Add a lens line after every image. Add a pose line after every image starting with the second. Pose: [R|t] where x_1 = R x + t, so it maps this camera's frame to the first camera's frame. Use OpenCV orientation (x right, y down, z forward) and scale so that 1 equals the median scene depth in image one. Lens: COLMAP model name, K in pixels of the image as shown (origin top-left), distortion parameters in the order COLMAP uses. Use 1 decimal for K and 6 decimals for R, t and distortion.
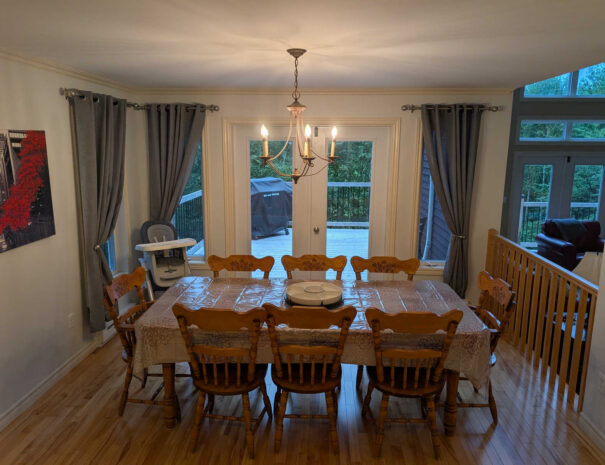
lens RADIAL K [[452.6, 0, 299.3], [0, 452.6, 230.2], [0, 0, 1]] dist [-0.005062, 0.001357]
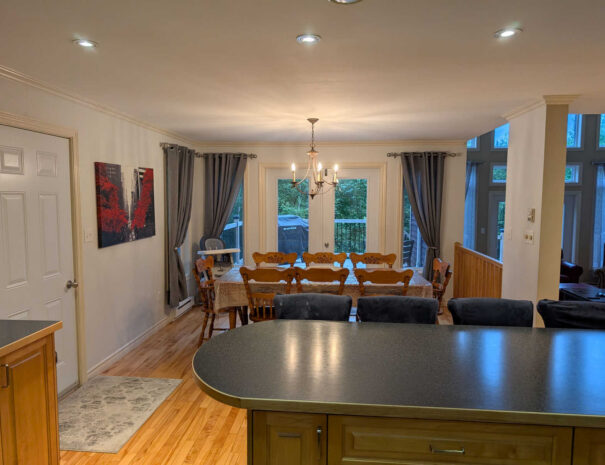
lens RADIAL K [[452.6, 0, 300.6], [0, 452.6, 237.6], [0, 0, 1]] dist [-0.005062, 0.001357]
pose [[0.999677, -0.001835, -0.025342, -0.006942], [-0.000637, 0.995265, -0.097192, 0.137682], [0.025400, 0.097177, 0.994943, -0.428731]]
